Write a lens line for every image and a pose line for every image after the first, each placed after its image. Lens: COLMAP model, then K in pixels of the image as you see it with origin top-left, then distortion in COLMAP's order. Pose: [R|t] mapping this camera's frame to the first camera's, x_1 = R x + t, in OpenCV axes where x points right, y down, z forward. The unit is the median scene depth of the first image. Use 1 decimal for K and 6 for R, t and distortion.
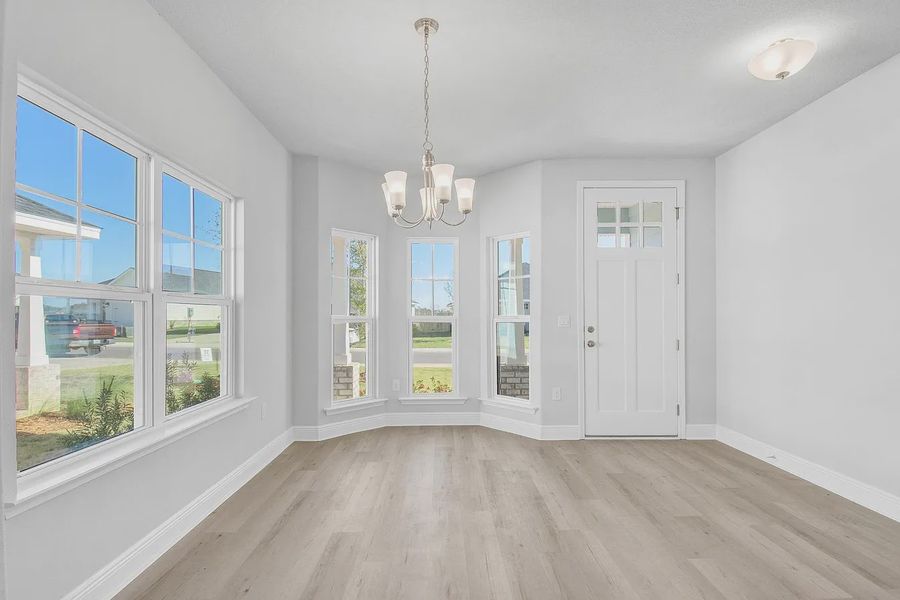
lens RADIAL K [[465.2, 0, 447.3], [0, 465.2, 317.6], [0, 0, 1]] dist [0.000716, -0.000146]
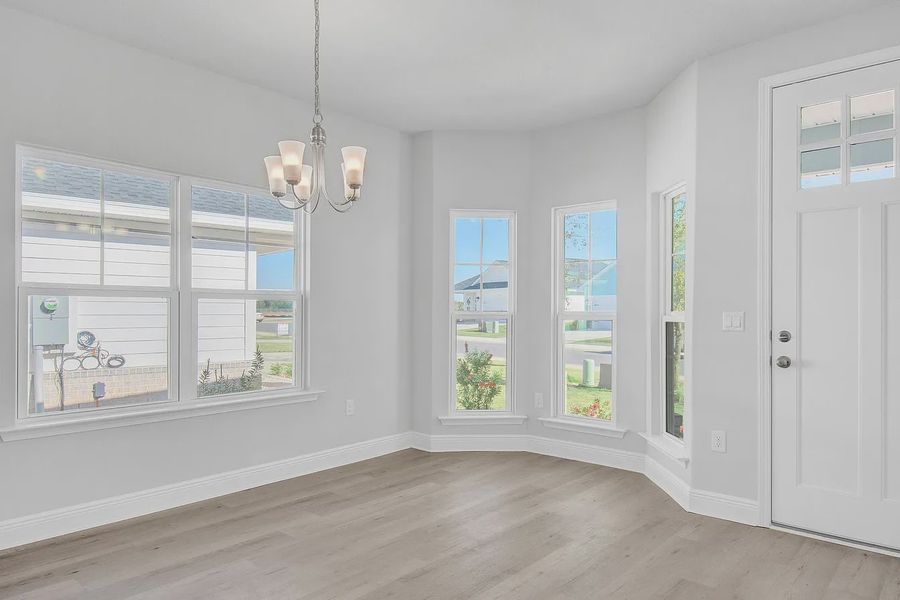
lens RADIAL K [[599.9, 0, 449.2], [0, 599.9, 314.4], [0, 0, 1]] dist [-0.003633, -0.002029]
pose [[0.723281, 0.008914, -0.690496, 0.518709], [-0.007969, 0.999958, 0.004561, -0.001572], [0.690508, 0.002204, 0.723322, 0.195465]]
